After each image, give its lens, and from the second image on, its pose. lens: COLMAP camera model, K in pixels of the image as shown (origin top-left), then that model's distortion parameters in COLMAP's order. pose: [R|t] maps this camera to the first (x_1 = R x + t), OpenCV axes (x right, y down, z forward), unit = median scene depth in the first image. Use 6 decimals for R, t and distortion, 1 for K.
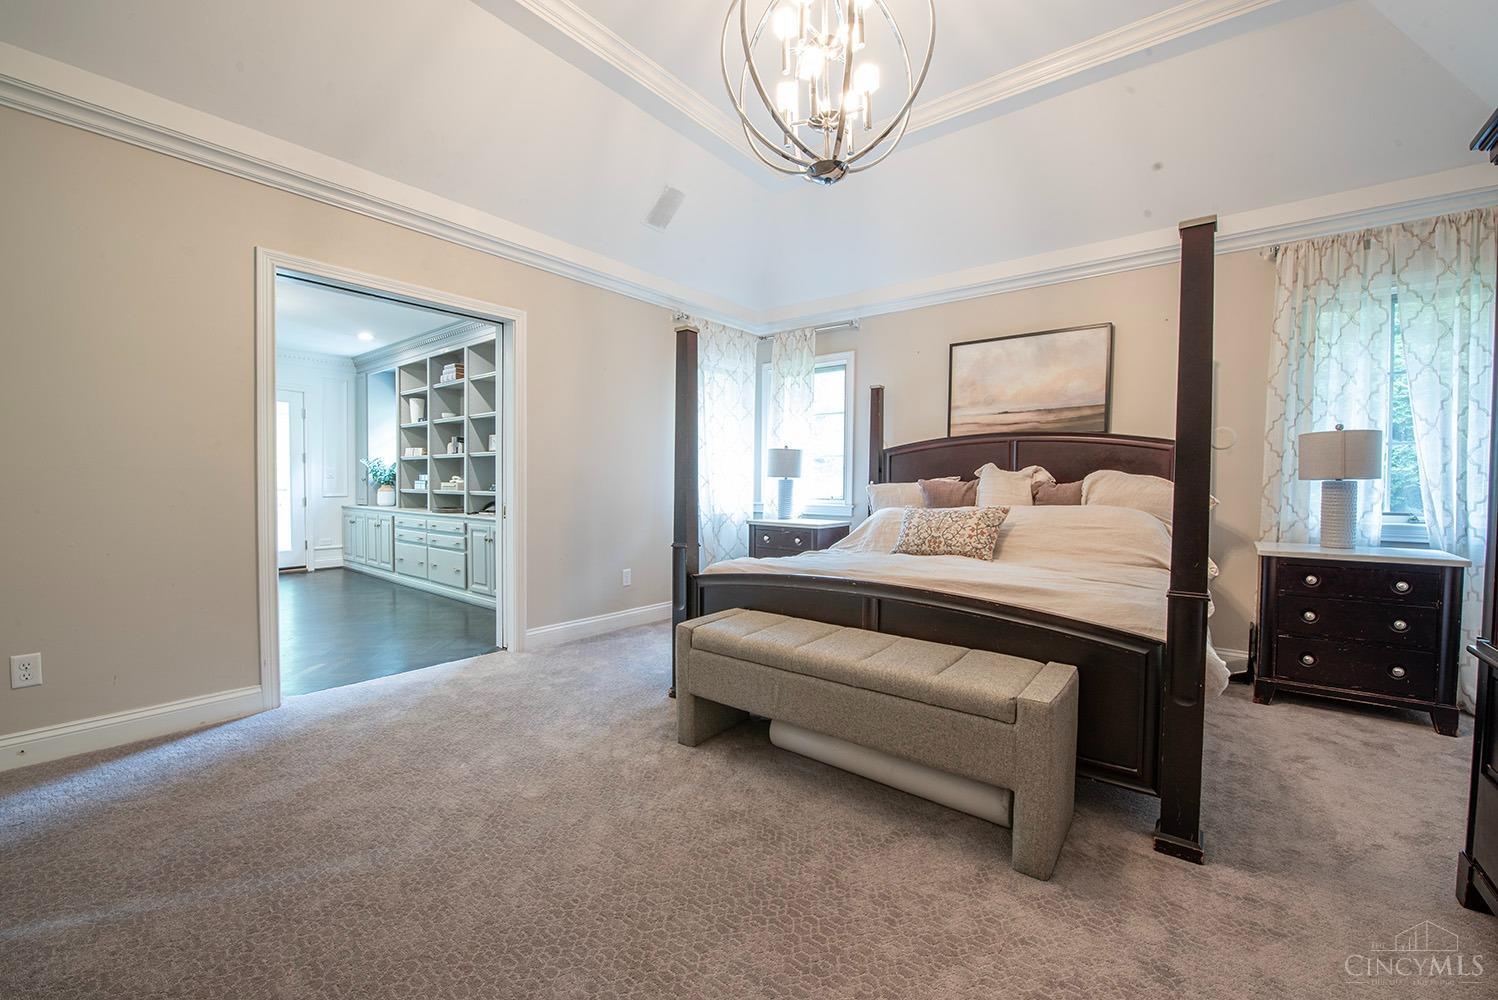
lens RADIAL K [[600.7, 0, 745.0], [0, 600.7, 501.8], [0, 0, 1]] dist [-0.011549, -0.000576]
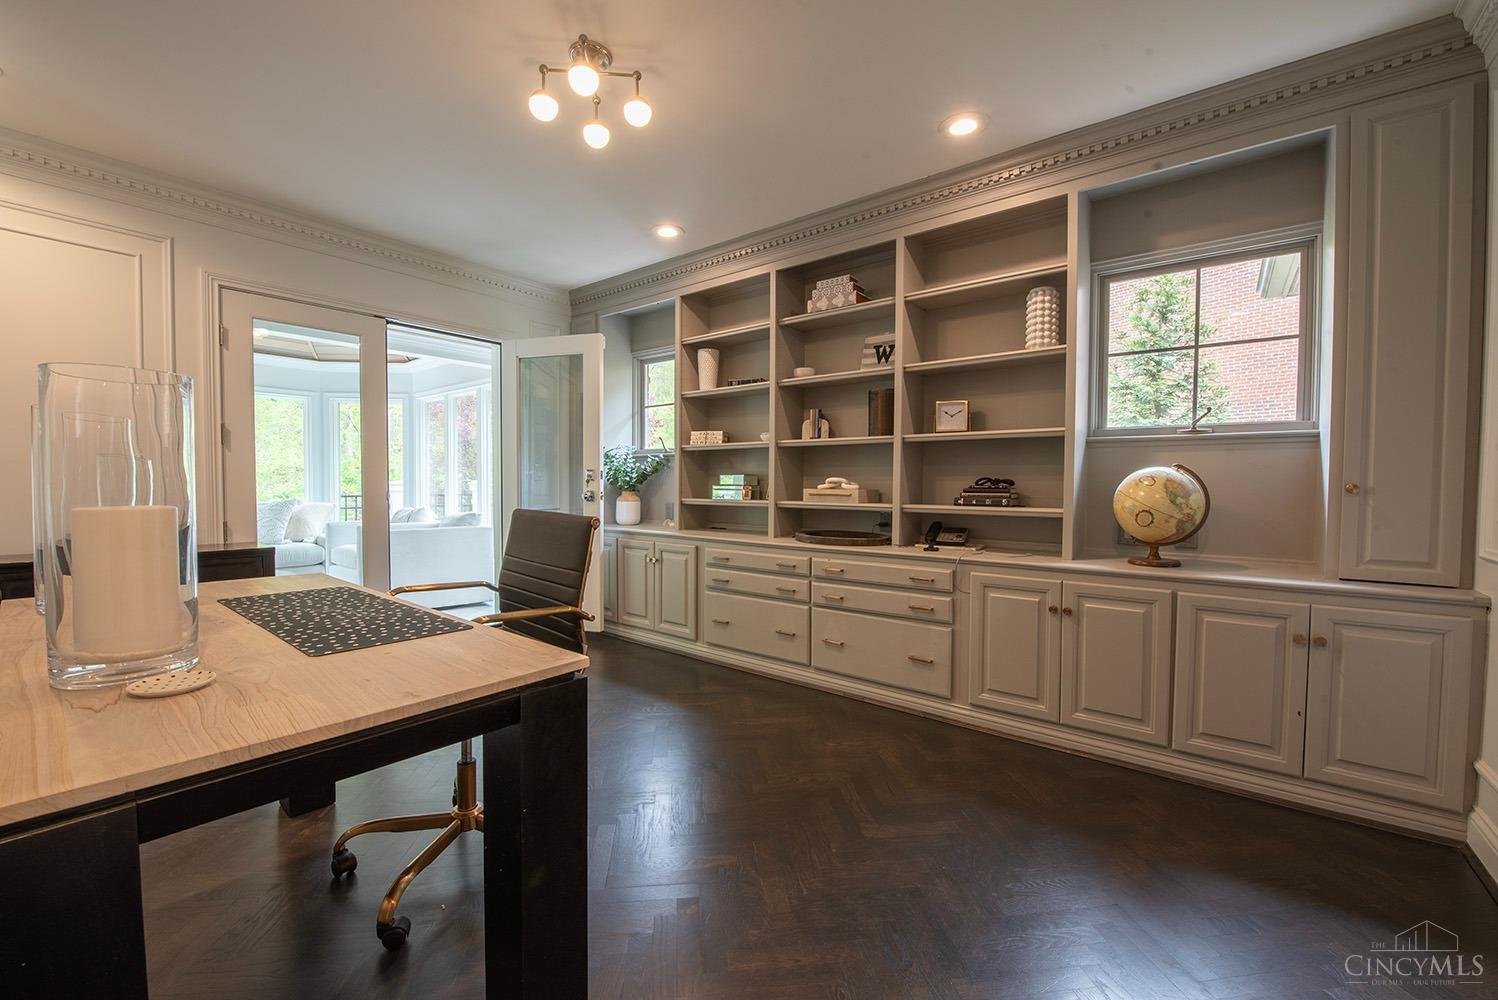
lens RADIAL K [[600.7, 0, 751.4], [0, 600.7, 495.9], [0, 0, 1]] dist [-0.011549, -0.000576]
pose [[0.999886, -0.010719, 0.010663, -0.536516], [0.010708, 0.999942, 0.001039, -0.025423], [-0.010673, -0.000925, 0.999943, 0.407631]]
